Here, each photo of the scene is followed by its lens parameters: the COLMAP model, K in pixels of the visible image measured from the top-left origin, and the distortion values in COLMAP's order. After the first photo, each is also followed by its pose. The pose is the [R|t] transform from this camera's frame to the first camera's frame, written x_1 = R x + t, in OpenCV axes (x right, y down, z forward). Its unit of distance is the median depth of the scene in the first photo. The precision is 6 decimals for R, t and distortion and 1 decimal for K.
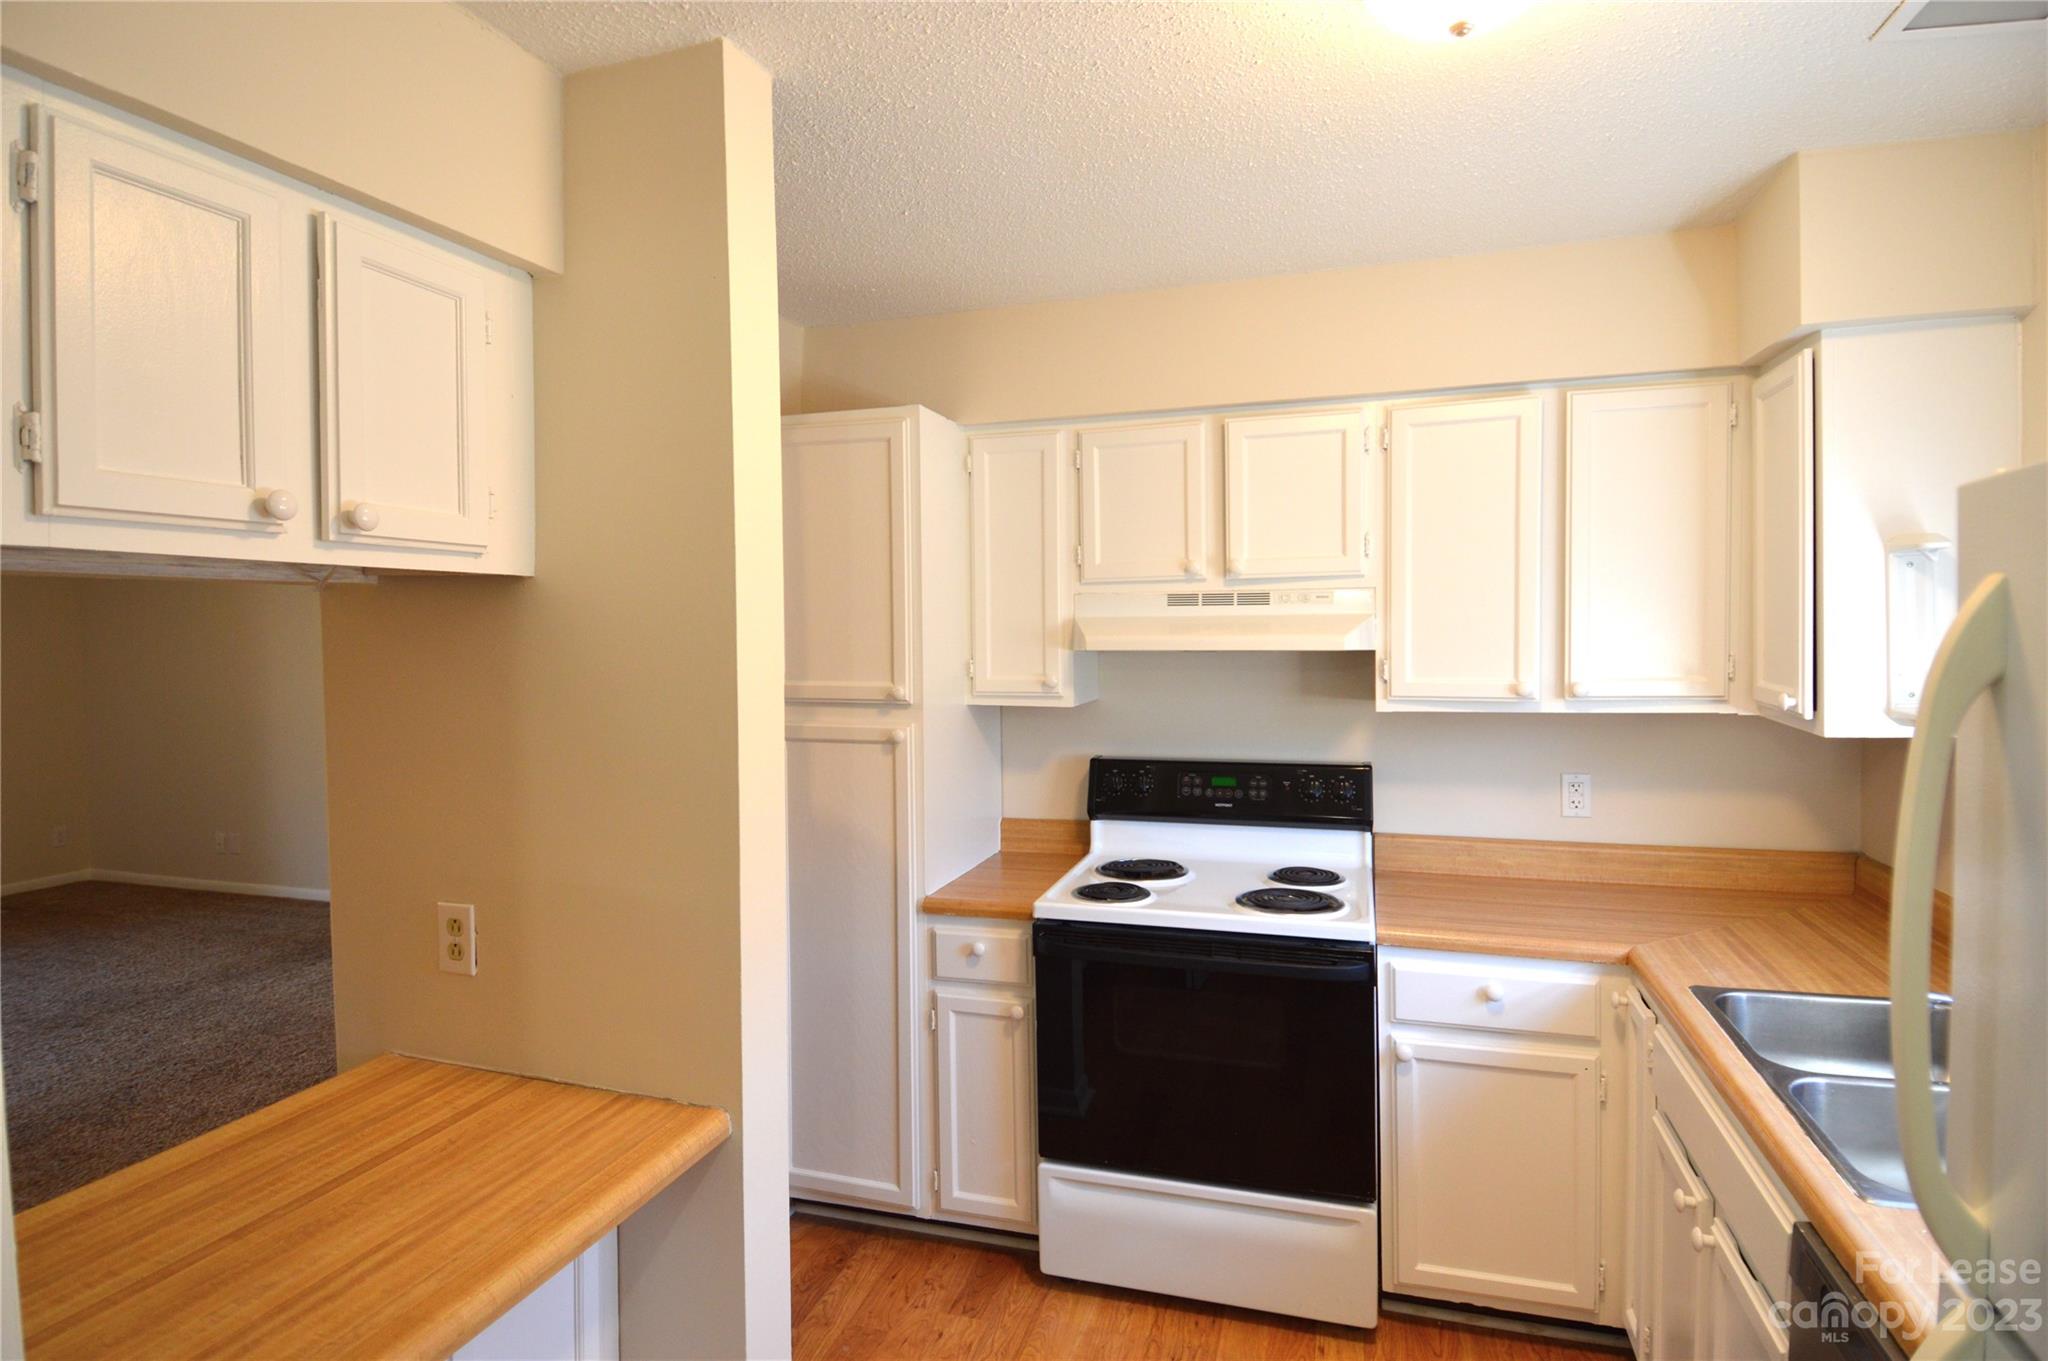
lens RADIAL K [[1074.9, 0, 1022.8], [0, 1074.9, 673.1], [0, 0, 1]] dist [0.050968, -0.060558]
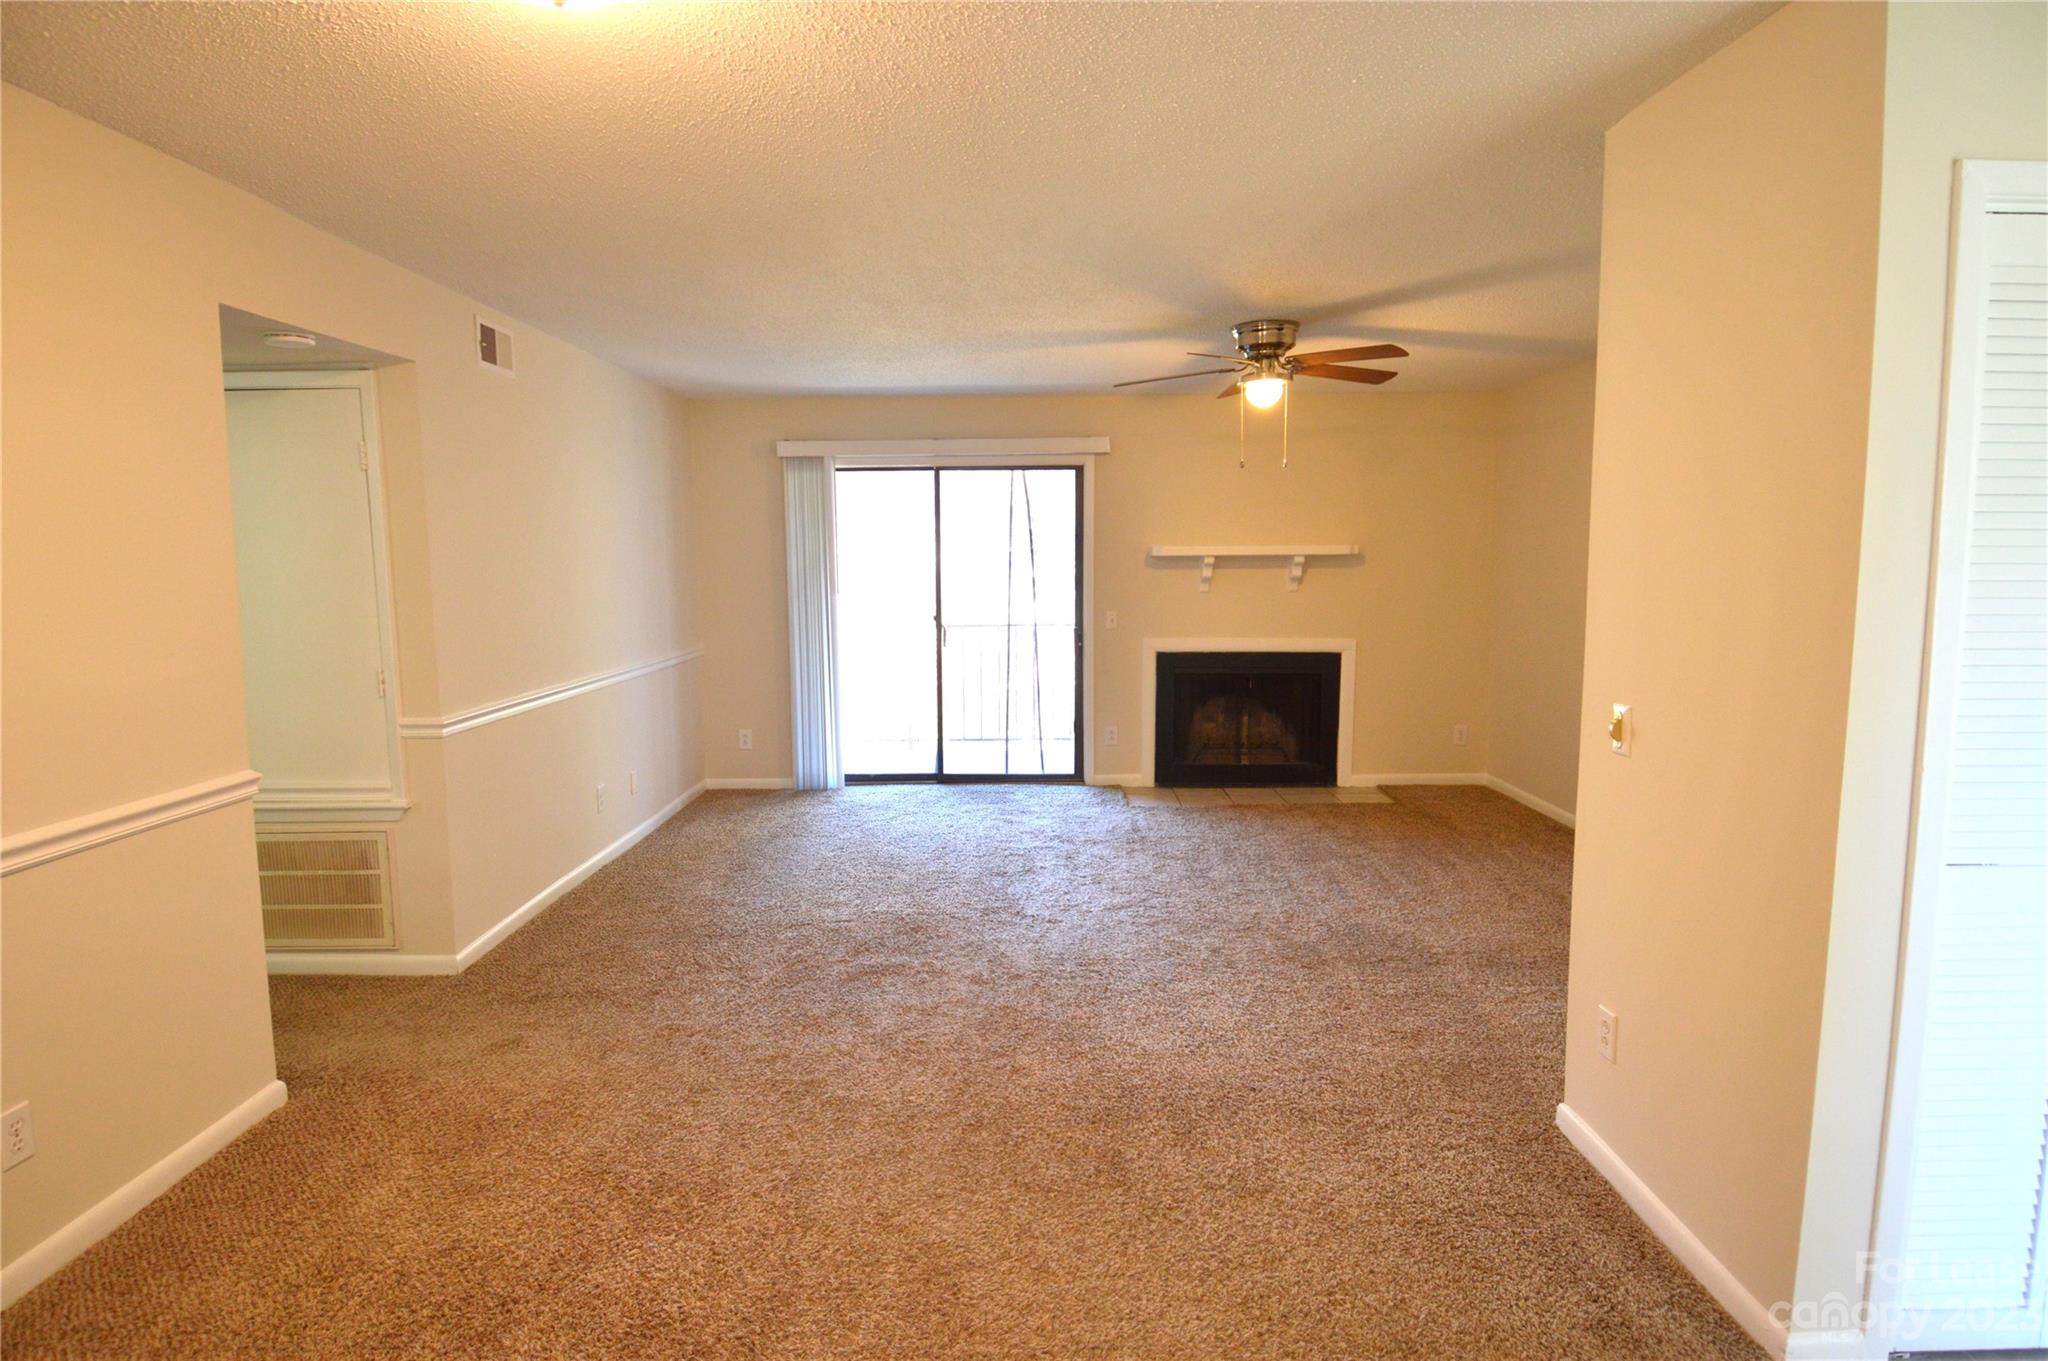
lens RADIAL K [[1107.0, 0, 1025.6], [0, 1107.0, 673.2], [0, 0, 1]] dist [0.035689, -0.048603]
pose [[0.308657, 0.110607, -0.944721, -0.233391], [-0.031123, 0.993858, 0.106192, 0.014177], [0.950664, -0.003374, 0.310203, 0.862750]]
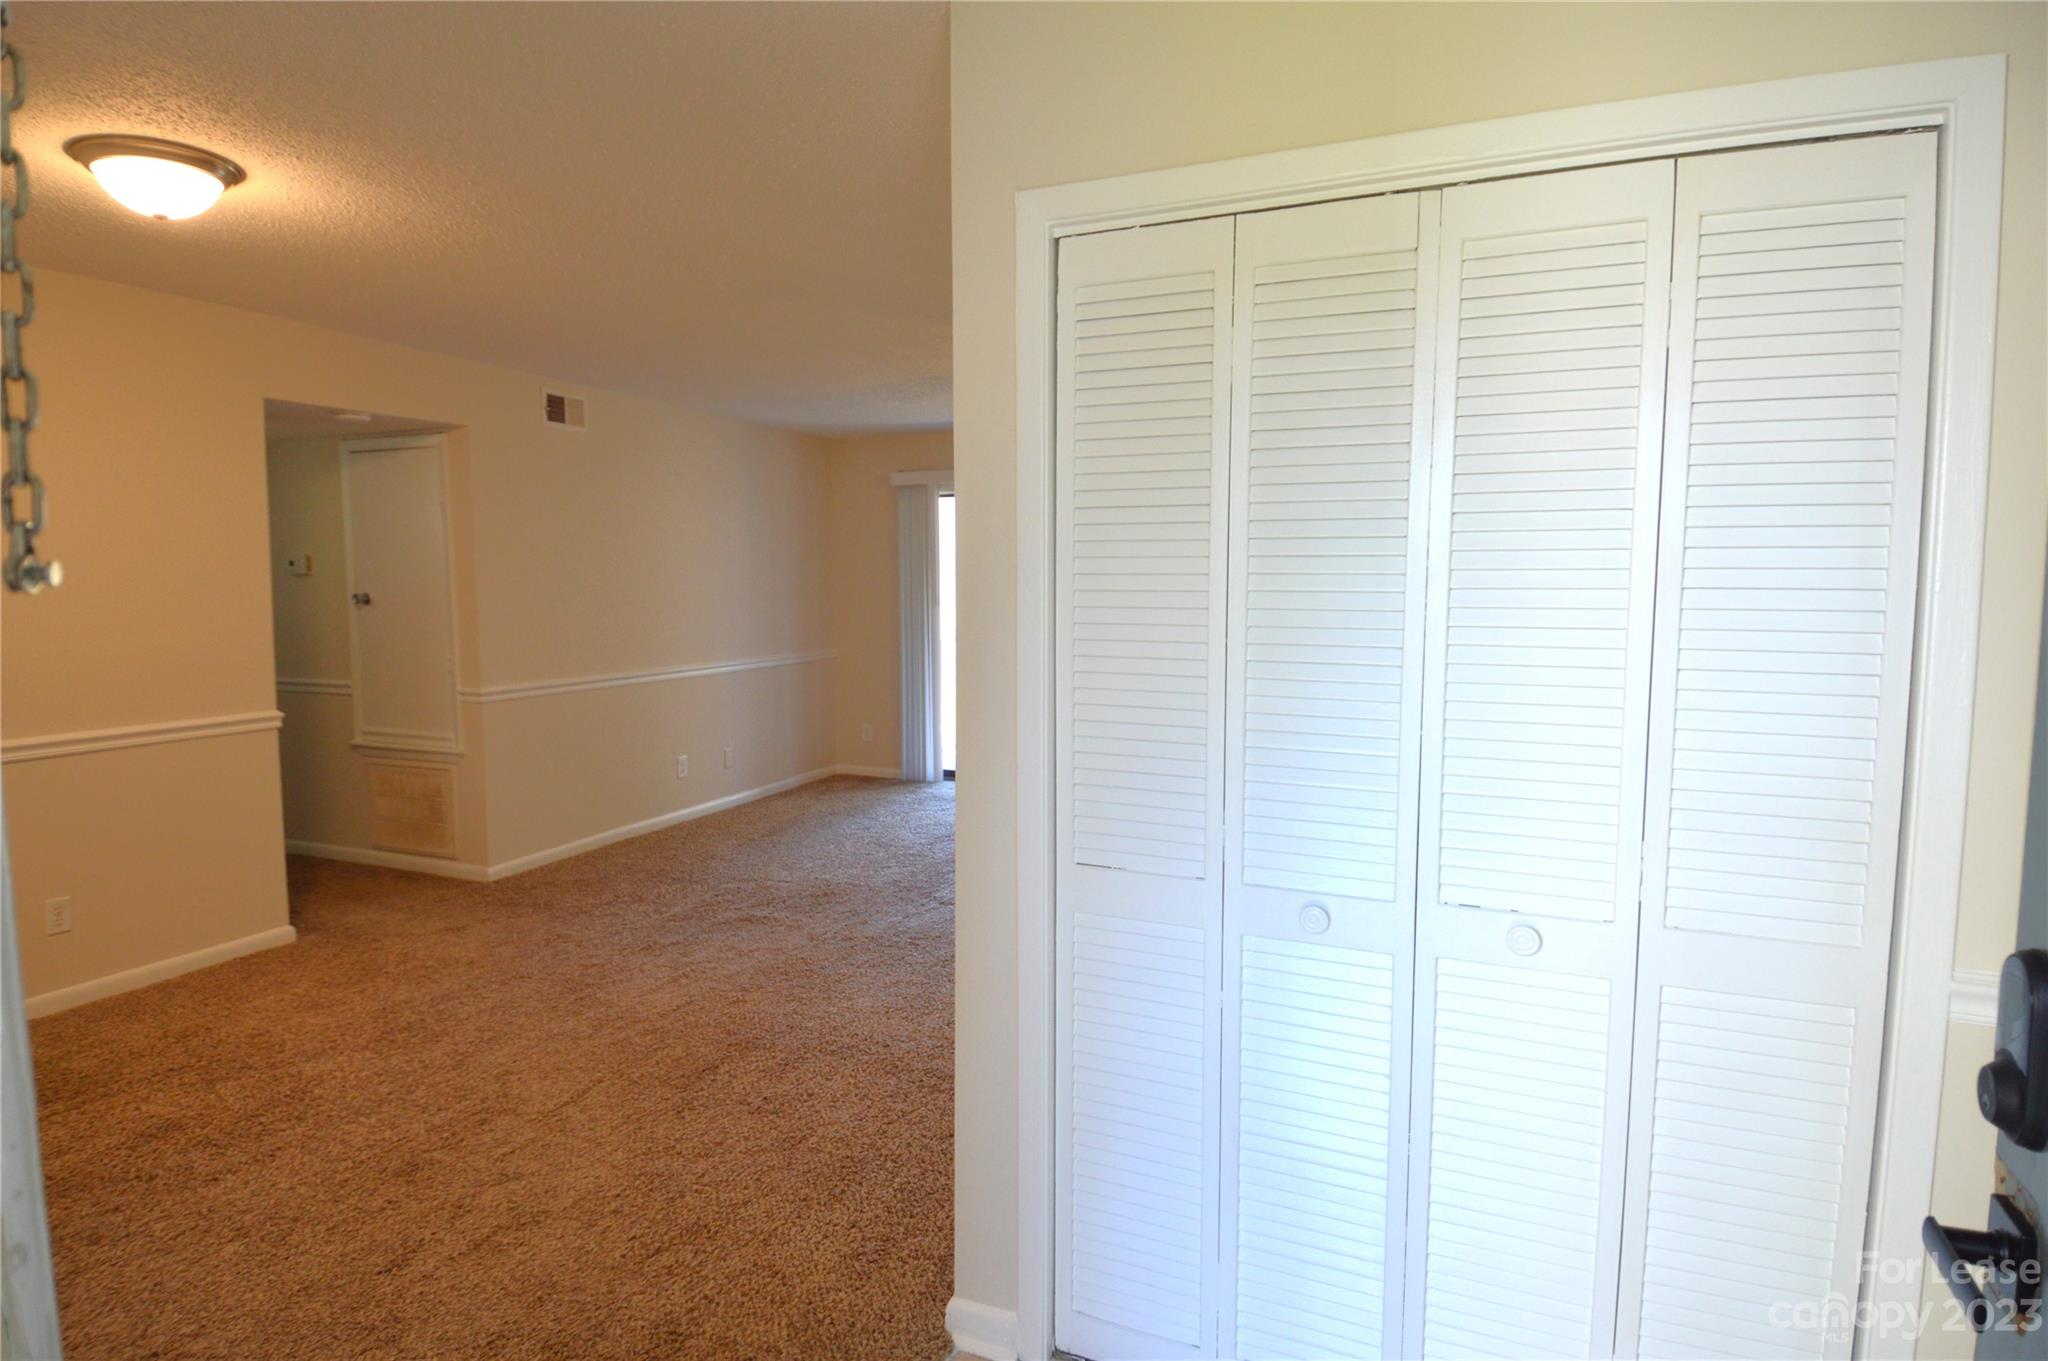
lens RADIAL K [[1107.0, 0, 1025.6], [0, 1107.0, 673.2], [0, 0, 1]] dist [0.035689, -0.048603]
pose [[-0.084102, 0.097232, -0.991702, 0.019230], [-0.035317, 0.994312, 0.100483, -0.007180], [0.995831, 0.043474, -0.080190, 1.690139]]
